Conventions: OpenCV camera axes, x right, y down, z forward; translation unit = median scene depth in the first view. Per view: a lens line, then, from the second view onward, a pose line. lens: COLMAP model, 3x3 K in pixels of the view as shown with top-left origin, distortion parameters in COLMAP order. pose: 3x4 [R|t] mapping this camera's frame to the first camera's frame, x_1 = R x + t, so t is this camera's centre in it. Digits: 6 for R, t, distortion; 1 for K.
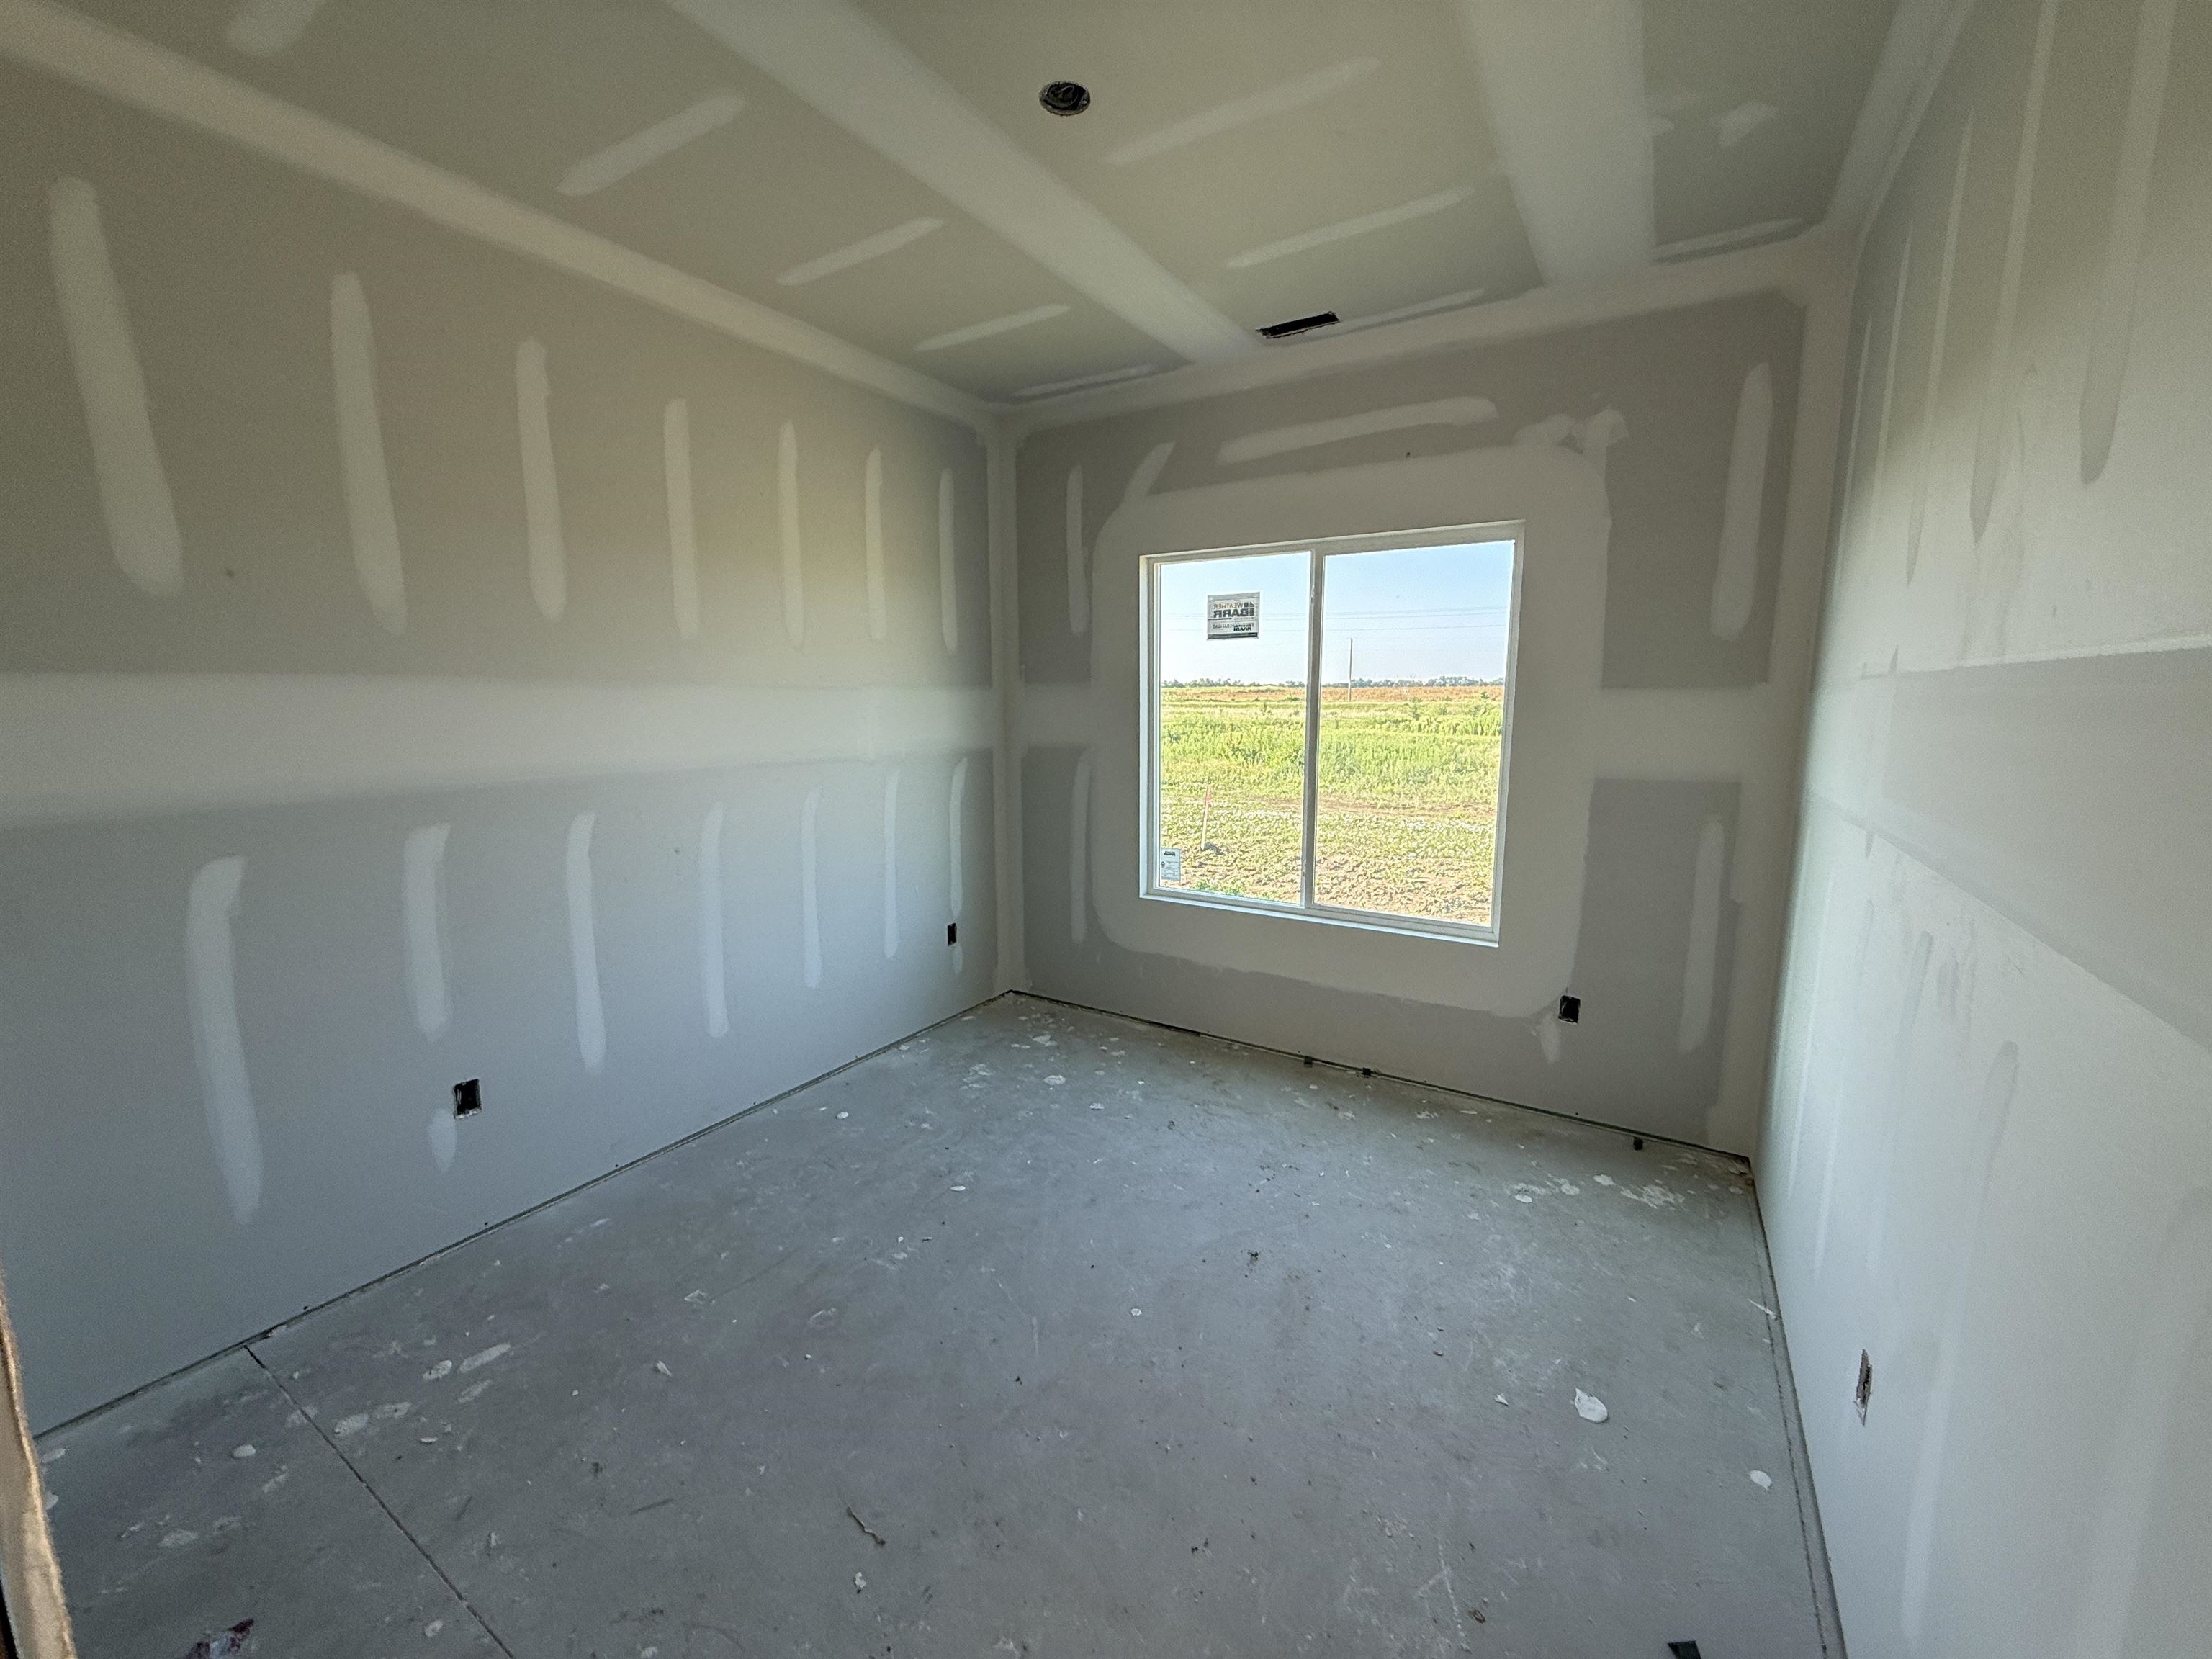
lens RADIAL K [[881.0, 0, 1115.1], [0, 881.0, 810.8], [0, 0, 1]] dist [0.000264, 0.000124]
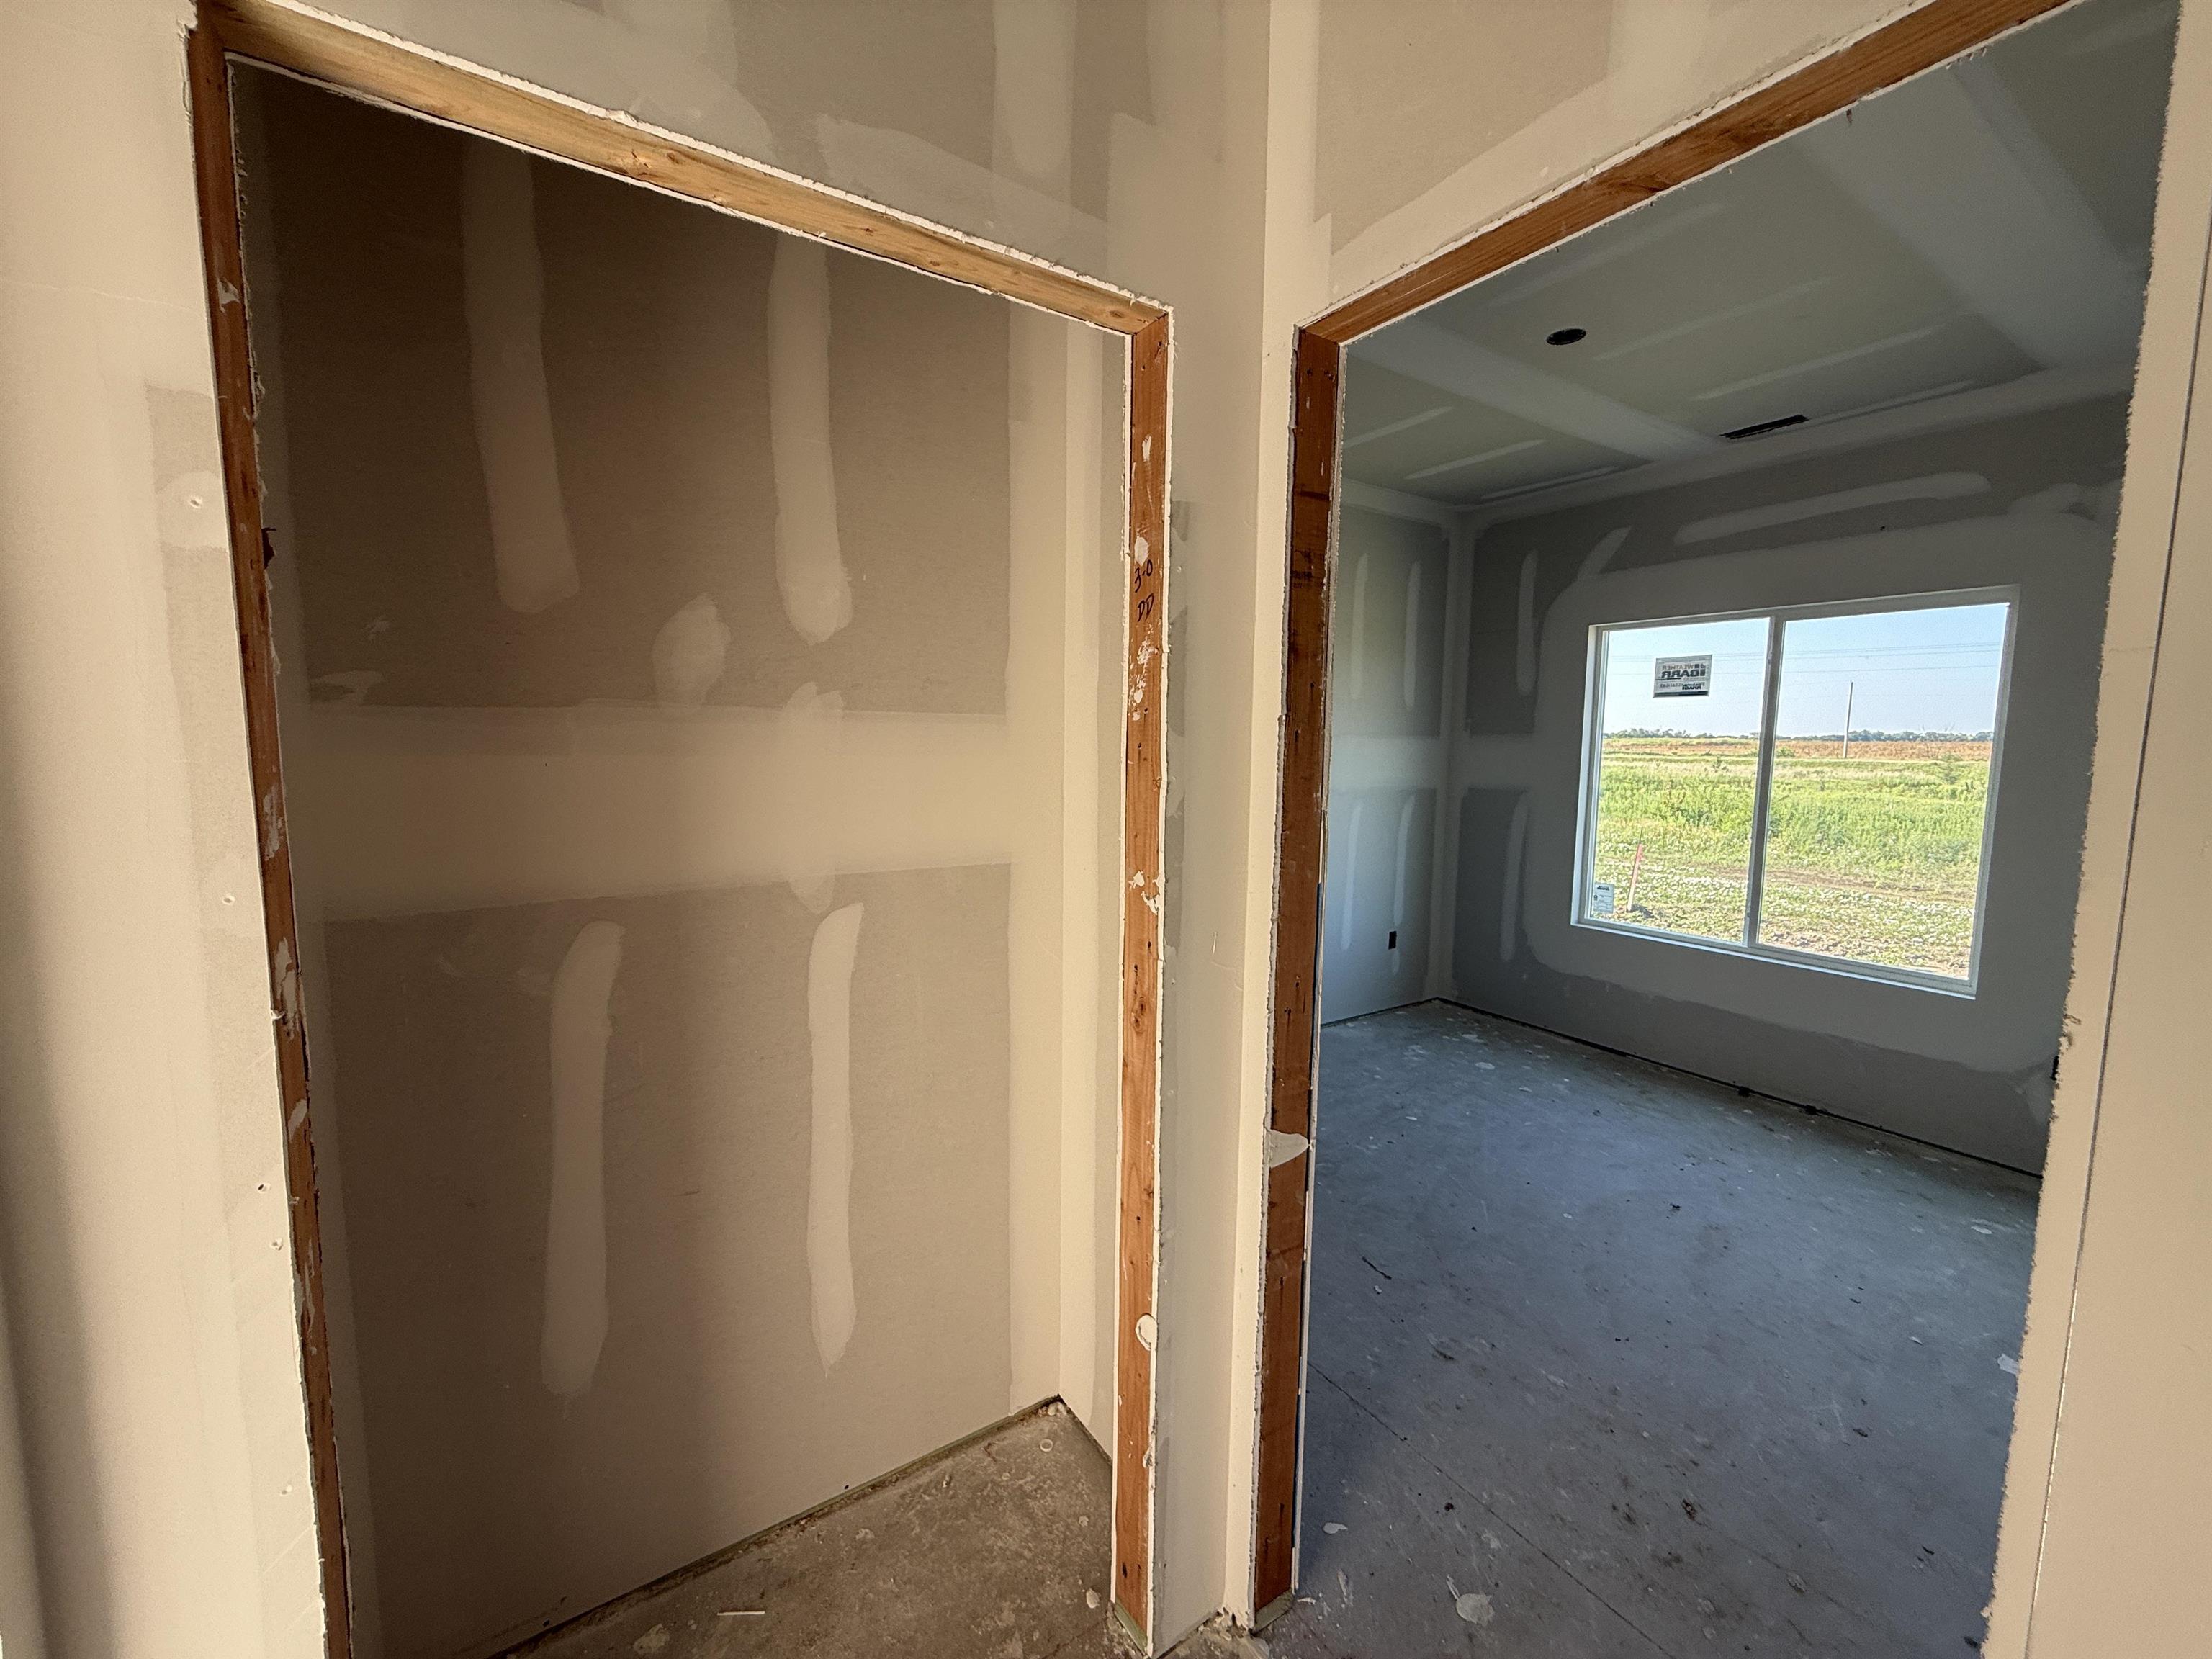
lens RADIAL K [[881.0, 0, 1103.9], [0, 881.0, 817.1], [0, 0, 1]] dist [0.000264, 0.000124]
pose [[0.903909, 0.052769, -0.424457, -0.044665], [-0.071878, 0.996988, -0.029123, 0.040814], [0.421642, 0.056834, 0.904980, -0.305252]]
